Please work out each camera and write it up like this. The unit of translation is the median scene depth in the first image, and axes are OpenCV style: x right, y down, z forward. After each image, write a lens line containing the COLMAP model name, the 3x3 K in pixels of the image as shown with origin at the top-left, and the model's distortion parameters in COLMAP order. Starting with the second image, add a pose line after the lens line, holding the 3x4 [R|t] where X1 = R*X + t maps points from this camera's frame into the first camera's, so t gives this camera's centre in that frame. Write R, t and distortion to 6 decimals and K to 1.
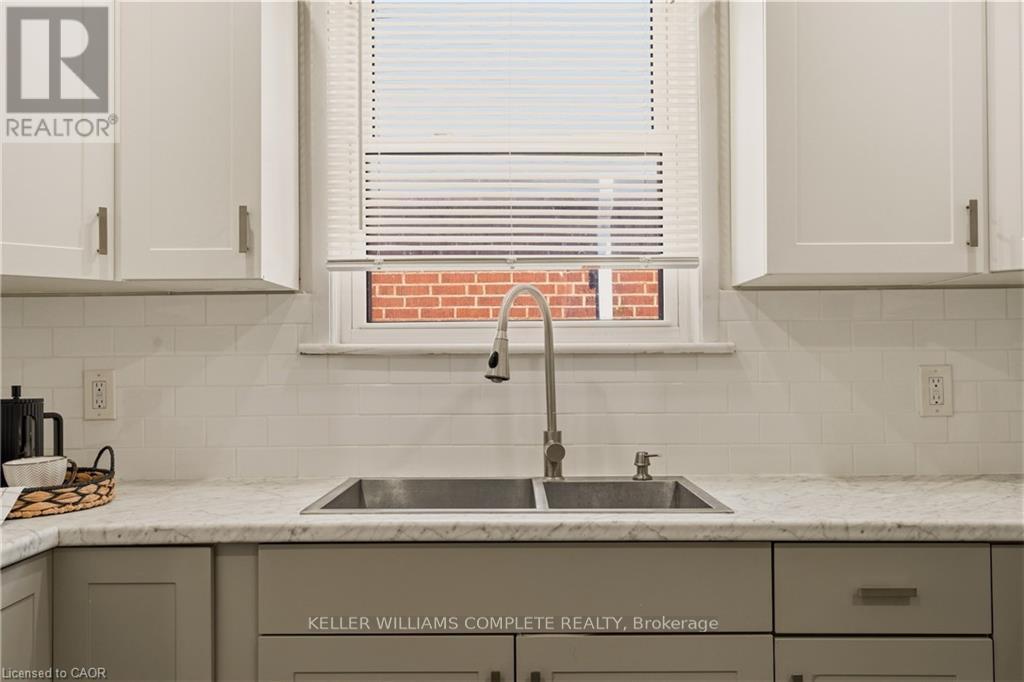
lens RADIAL K [[903.6, 0, 512.0], [0, 903.6, 341.0], [0, 0, 1]] dist [0.003107, -0.001797]
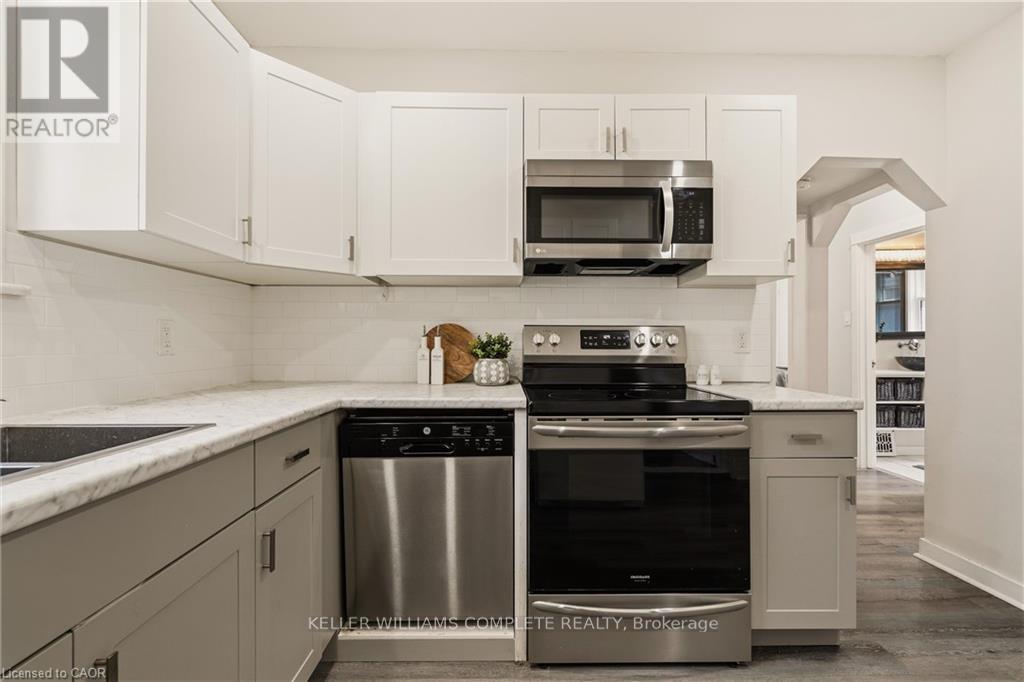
lens RADIAL K [[463.5, 0, 512.9], [0, 463.5, 342.6], [0, 0, 1]] dist [0.000575, -0.000446]
pose [[-0.019759, 0.006596, 0.999783, -0.322480], [-0.024046, 0.999686, -0.007071, 0.062925], [-0.999516, -0.024180, -0.019594, 0.522097]]
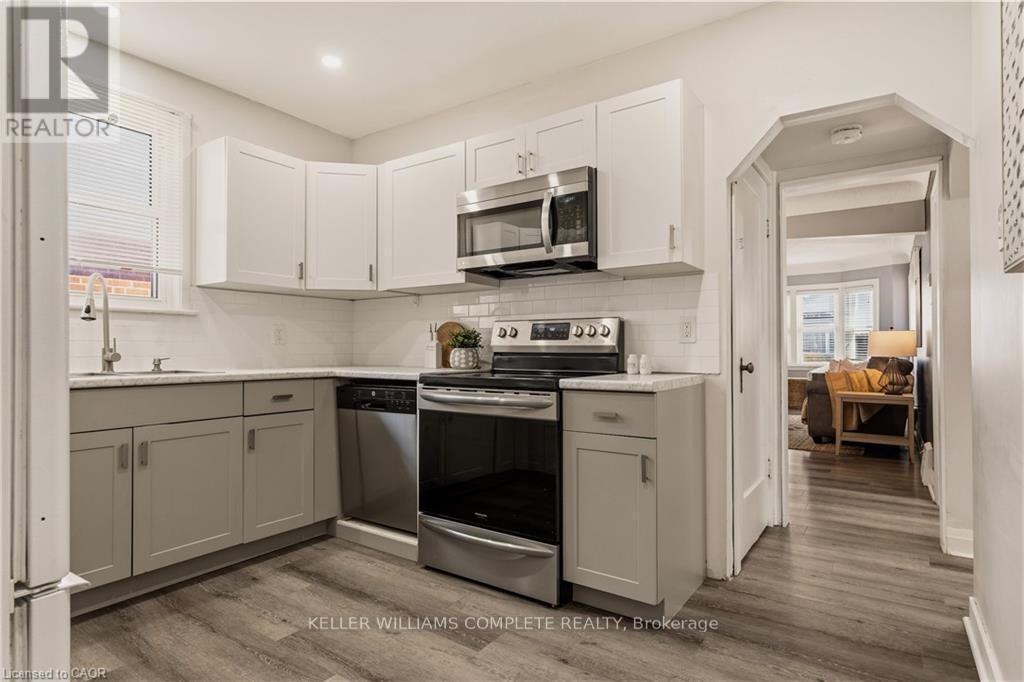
lens RADIAL K [[550.4, 0, 512.0], [0, 550.4, 341.0], [0, 0, 1]] dist [0.002884, 0.000599]
pose [[0.566320, 0.016461, 0.824021, -0.494525], [-0.020277, 0.999776, -0.006037, 0.078940], [-0.823936, -0.013290, 0.566527, -0.470021]]
